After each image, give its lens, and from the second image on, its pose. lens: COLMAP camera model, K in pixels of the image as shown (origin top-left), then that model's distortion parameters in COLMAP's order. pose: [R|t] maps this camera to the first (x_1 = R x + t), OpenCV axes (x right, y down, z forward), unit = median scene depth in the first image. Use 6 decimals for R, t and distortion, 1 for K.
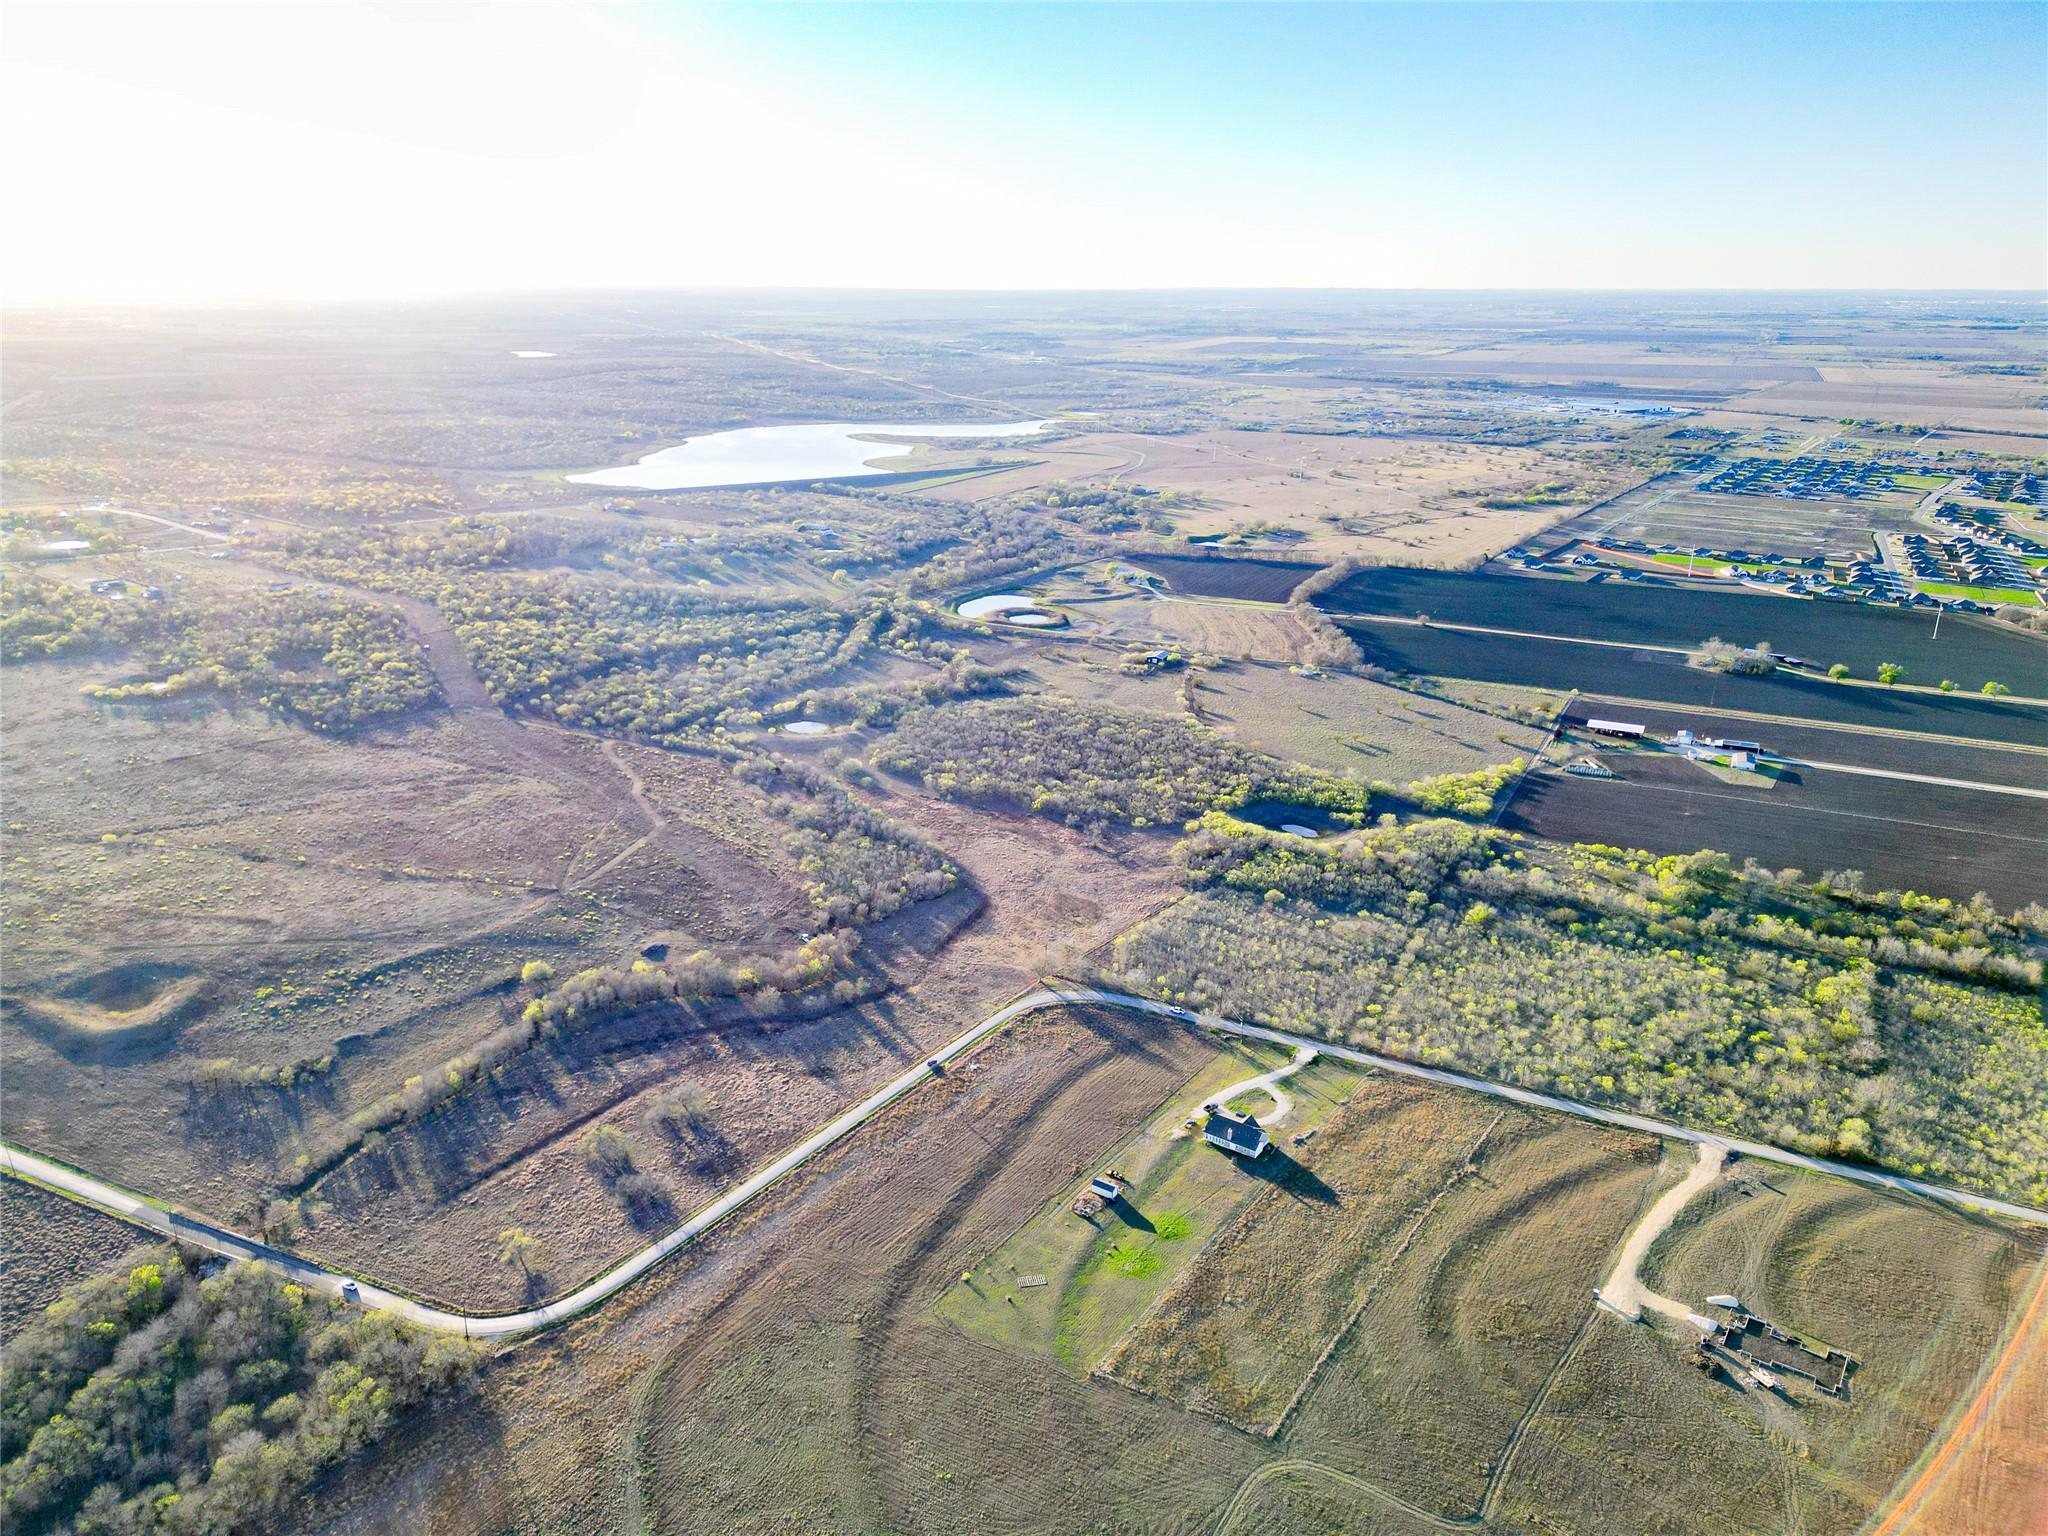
lens RADIAL K [[1420.1, 0, 1020.2], [0, 1420.1, 815.3], [0, 0, 1]] dist [0.086998, -0.091668]
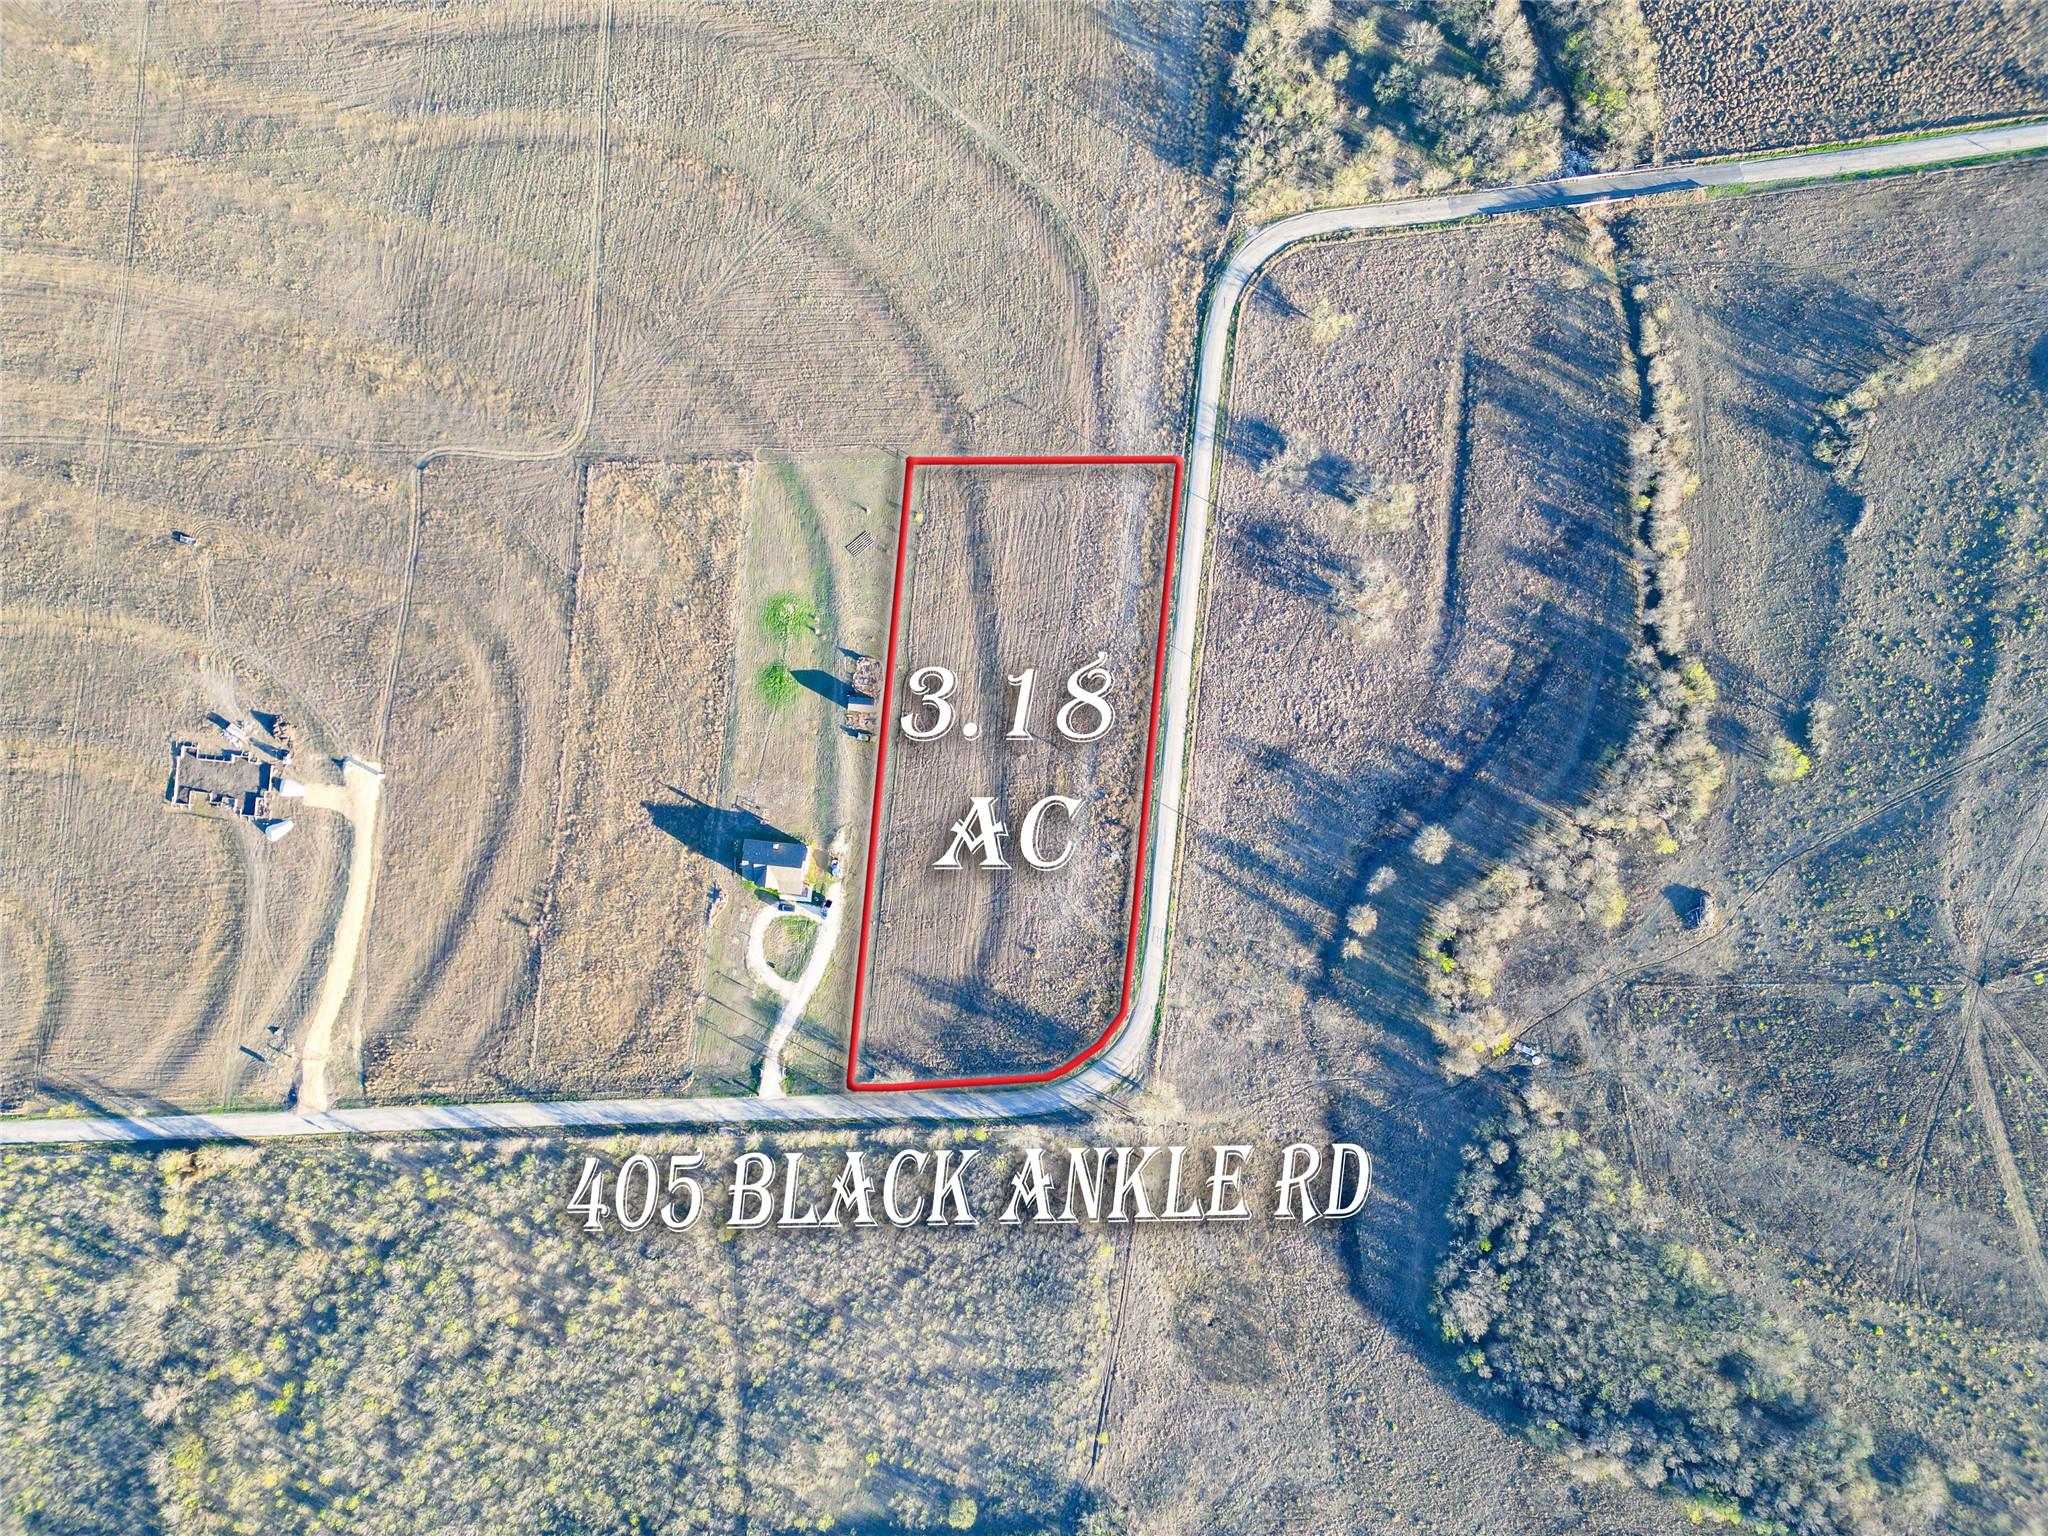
lens RADIAL K [[1420.1, 0, 1020.2], [0, 1420.1, 815.3], [0, 0, 1]] dist [0.086998, -0.091668]
pose [[-0.870117, 0.492338, 0.022362, -0.012554], [-0.153183, -0.313293, 0.937221, -0.483391], [0.468435, 0.812066, 0.348019, 0.570821]]
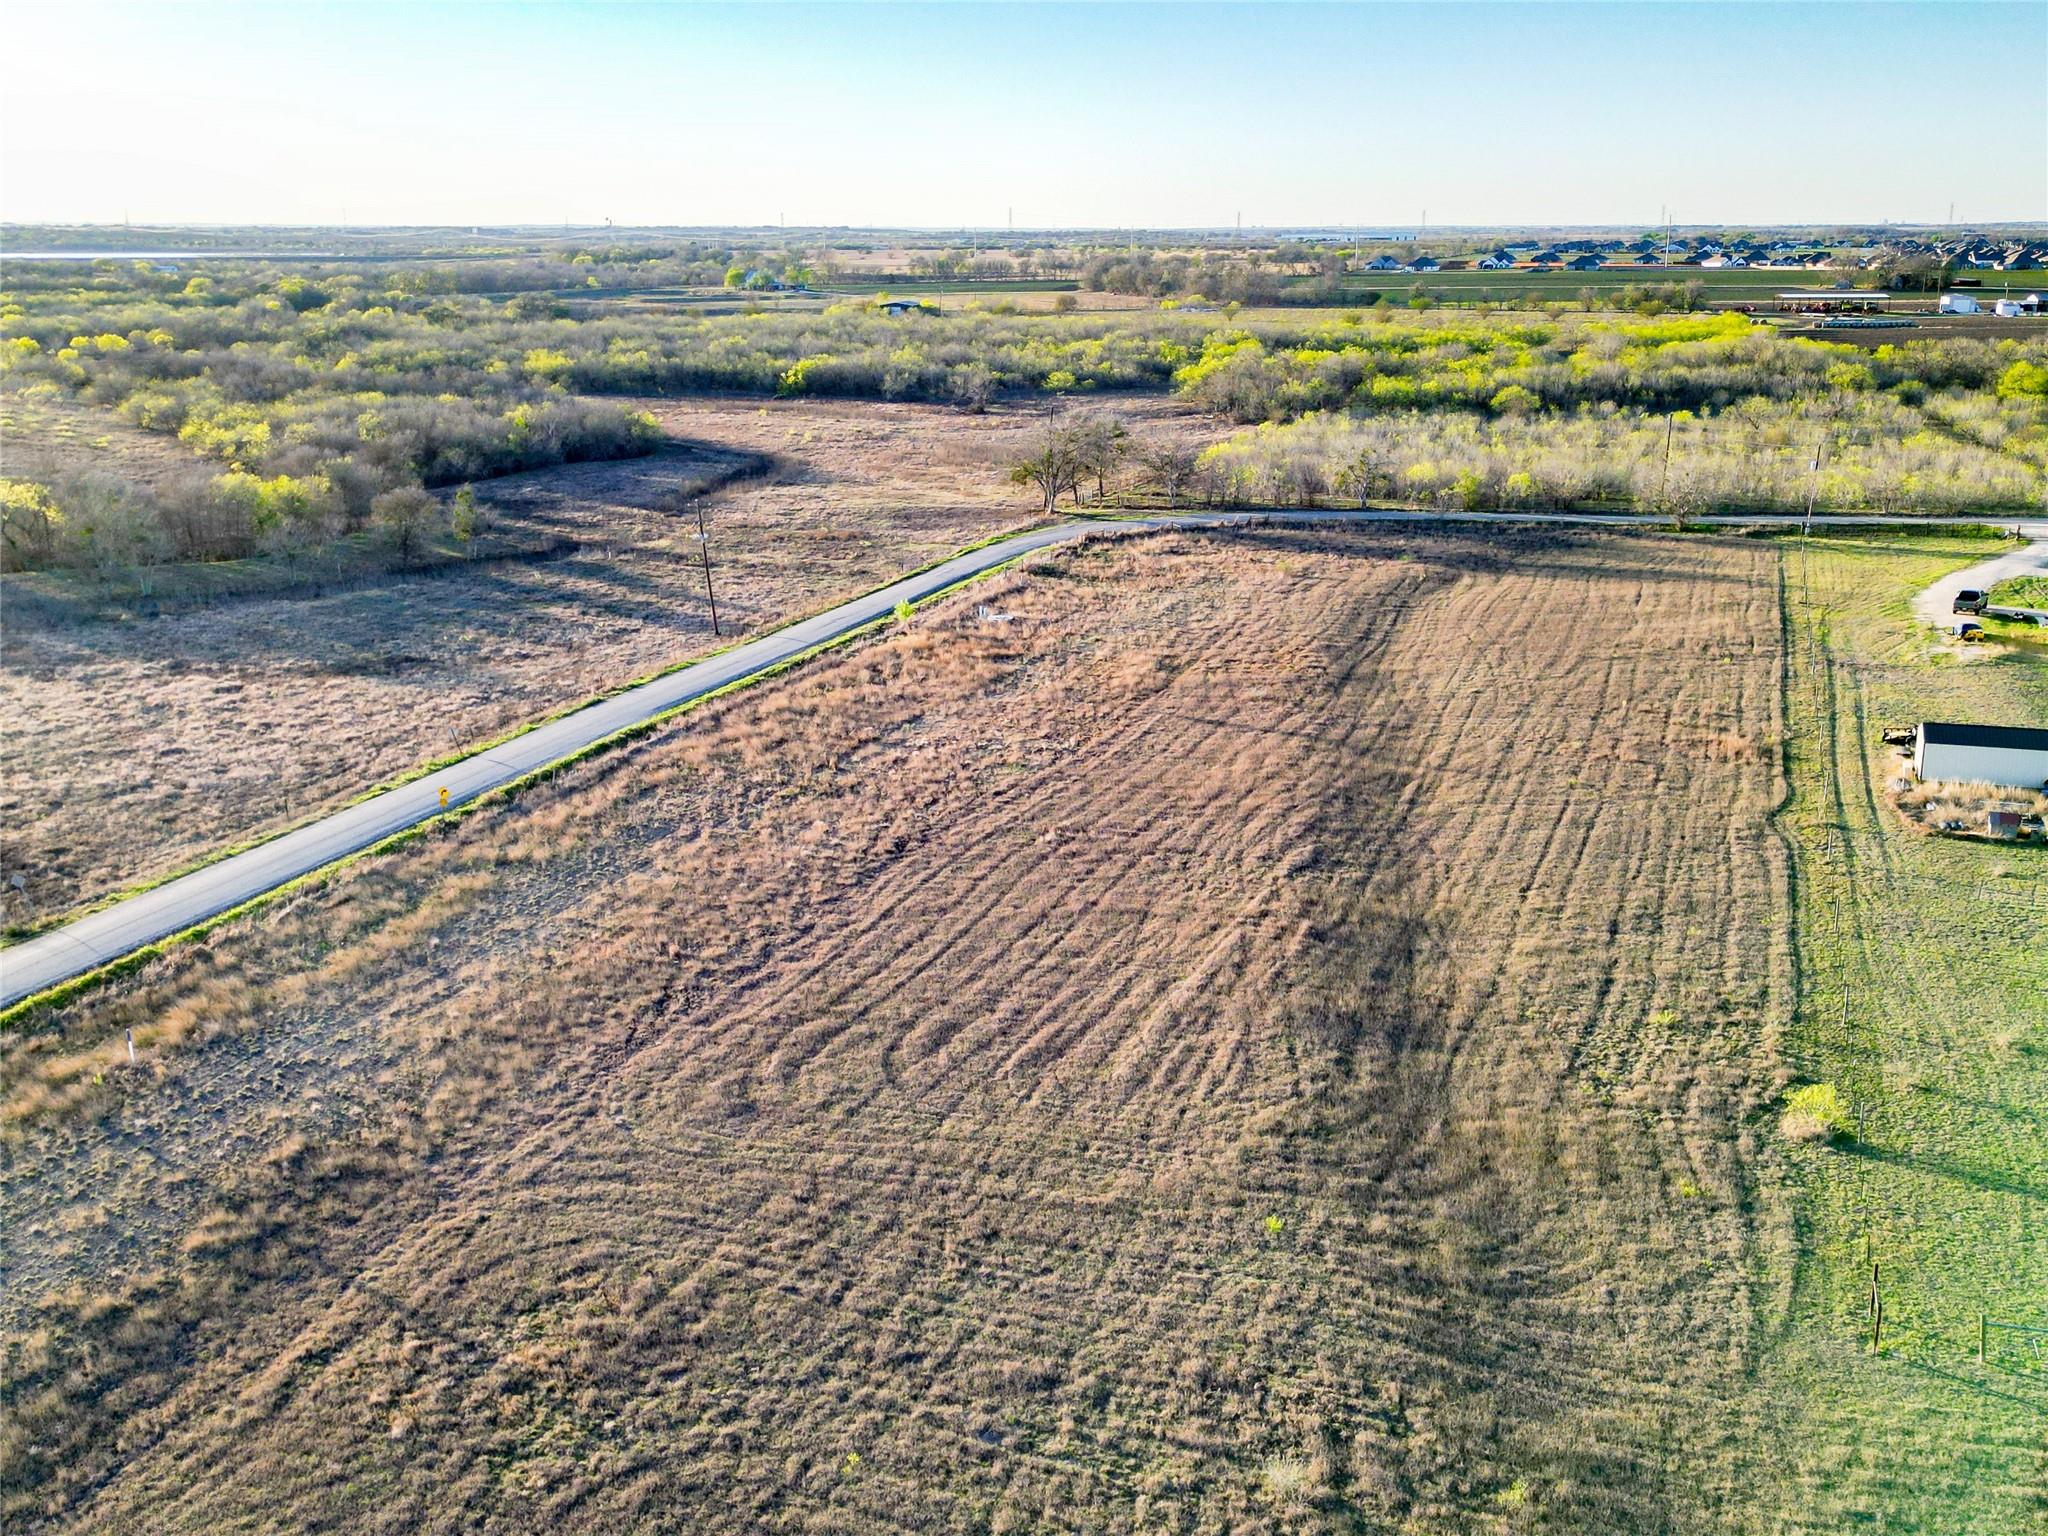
lens RADIAL K [[2016.9, 0, 1024.0], [0, 2016.9, 768.0], [0, 0, 1]] dist [0.004262, 0.001874]
pose [[0.962032, -0.069393, 0.263969, -0.107632], [0.094608, 0.991962, -0.084027, 0.199085], [-0.256017, 0.105810, 0.960864, 0.554044]]
